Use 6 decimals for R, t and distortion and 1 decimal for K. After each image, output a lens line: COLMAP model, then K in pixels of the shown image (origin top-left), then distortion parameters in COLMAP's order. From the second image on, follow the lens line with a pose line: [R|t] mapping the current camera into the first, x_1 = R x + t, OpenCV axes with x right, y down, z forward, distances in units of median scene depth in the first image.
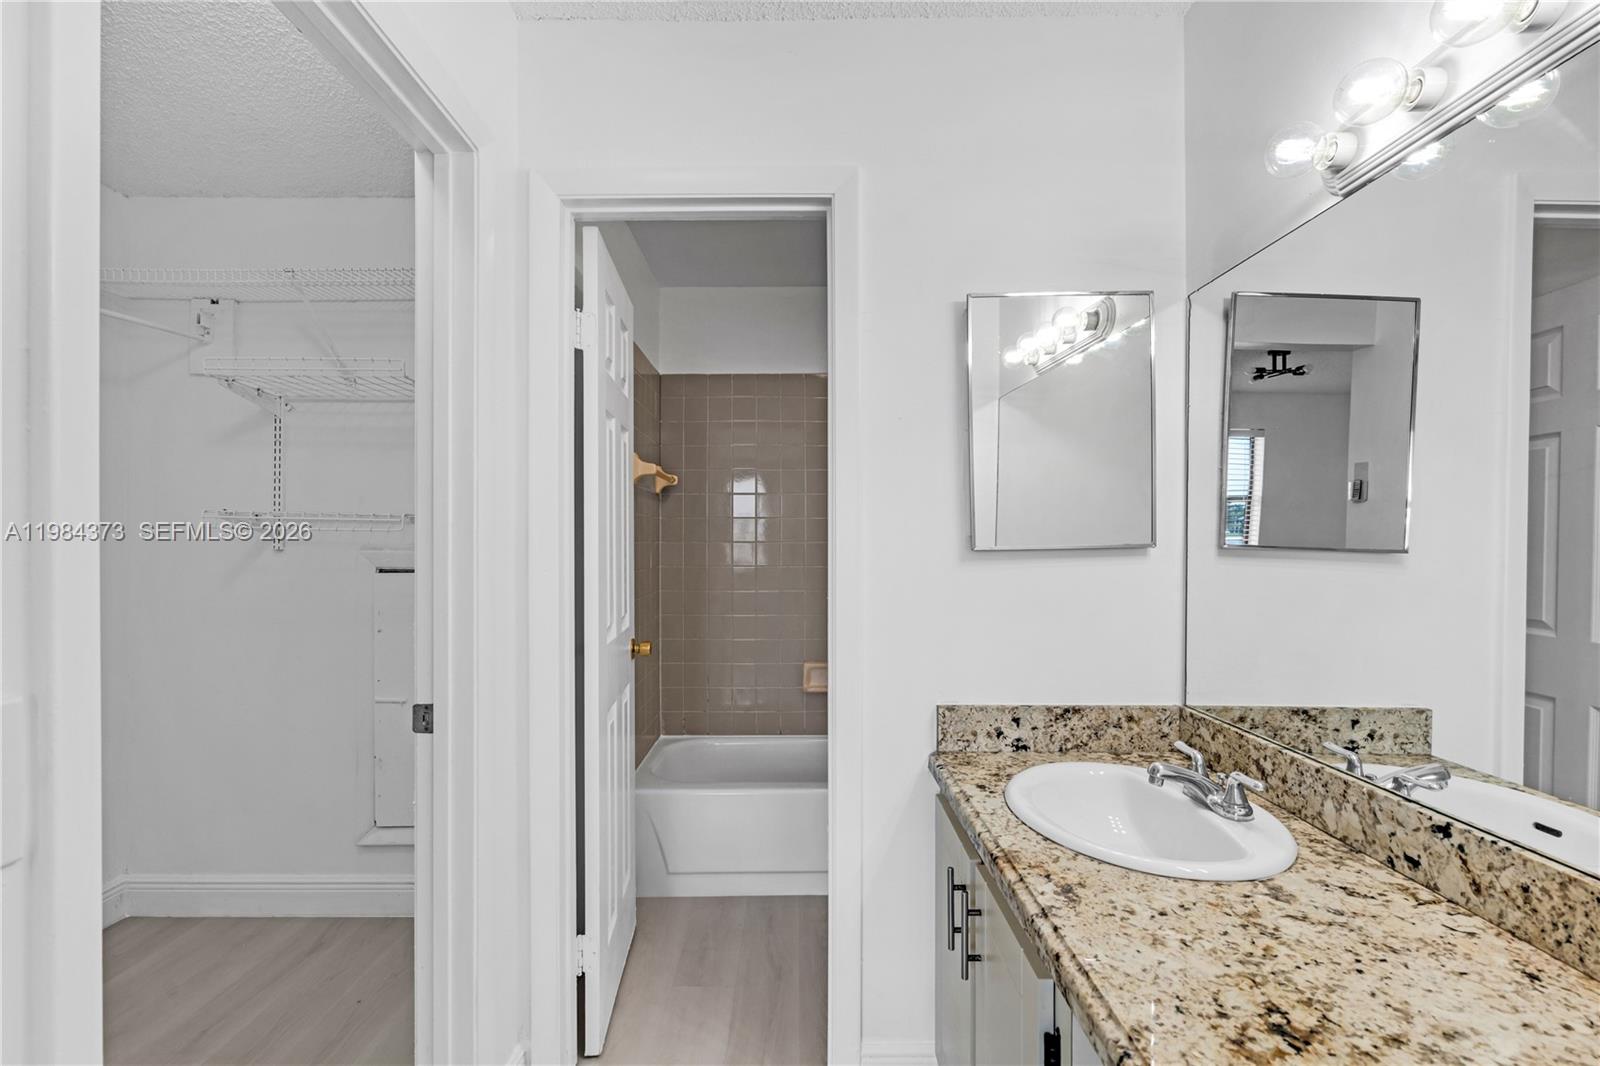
lens RADIAL K [[751.6, 0, 786.6], [0, 751.6, 543.4], [0, 0, 1]] dist [-0.004444, 0.001856]
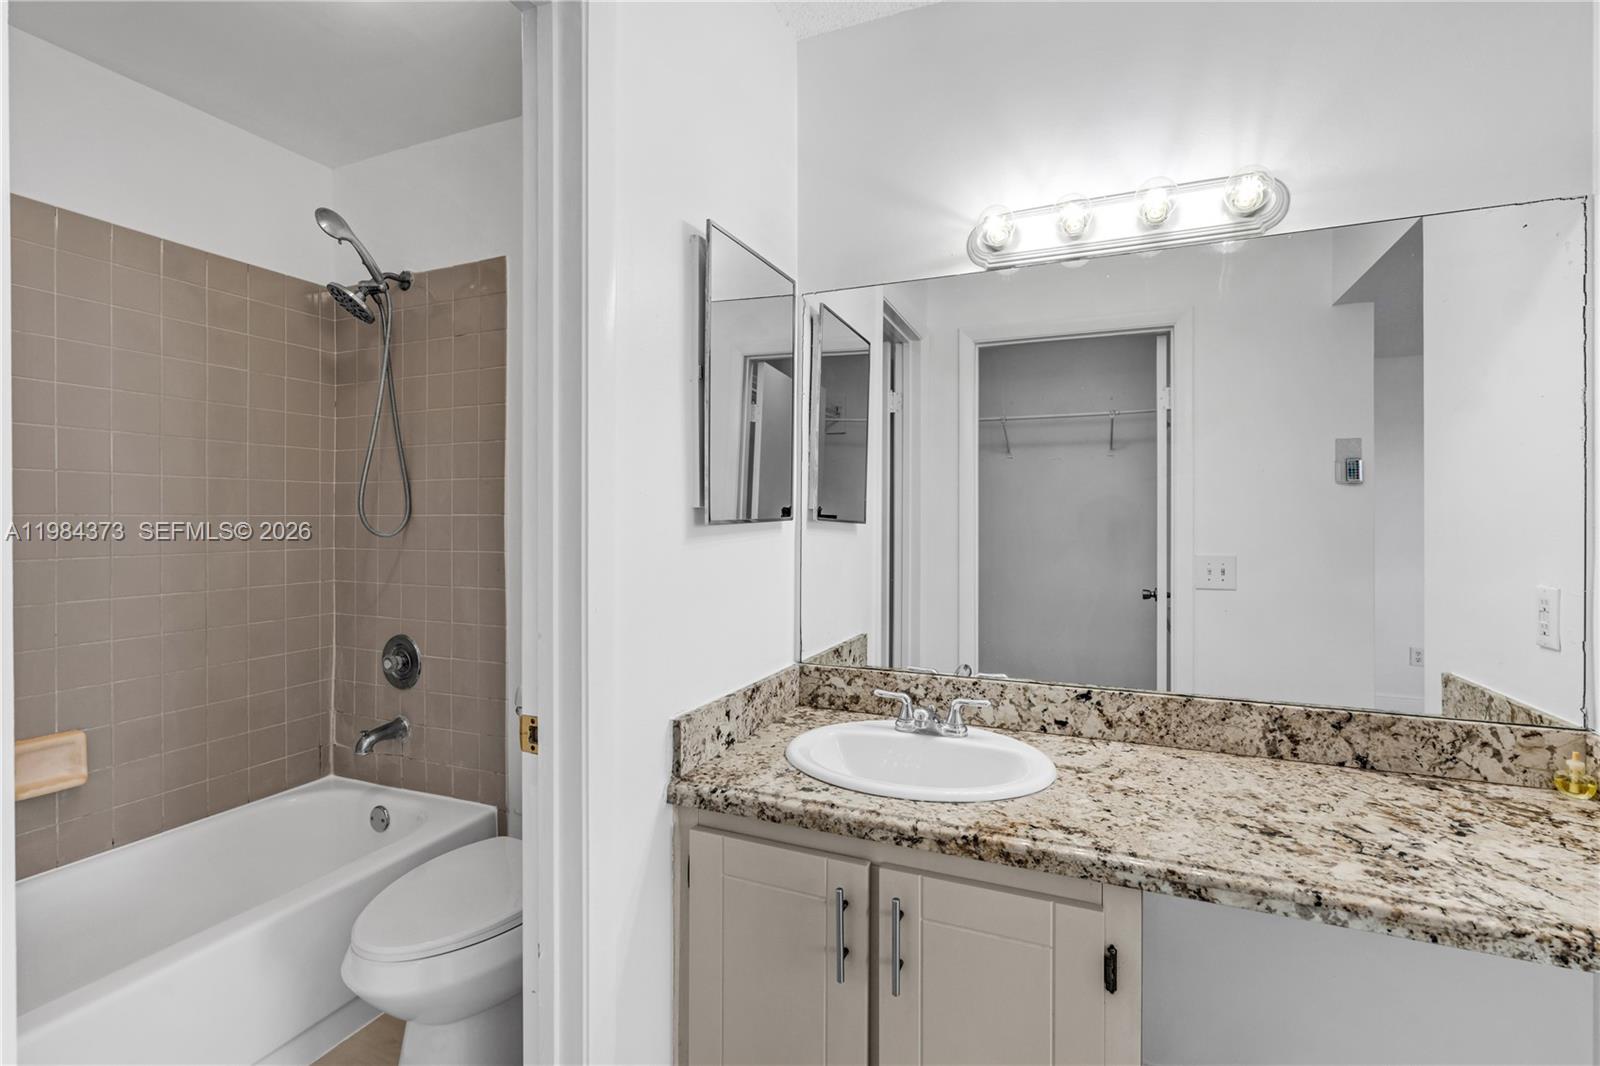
lens RADIAL K [[751.6, 0, 776.7], [0, 751.6, 513.5], [0, 0, 1]] dist [-0.004444, 0.001856]
pose [[0.366961, 0.003277, 0.930230, -0.797449], [0.002424, 0.999987, -0.004479, -0.000077], [-0.930233, 0.003898, 0.366948, 0.959281]]
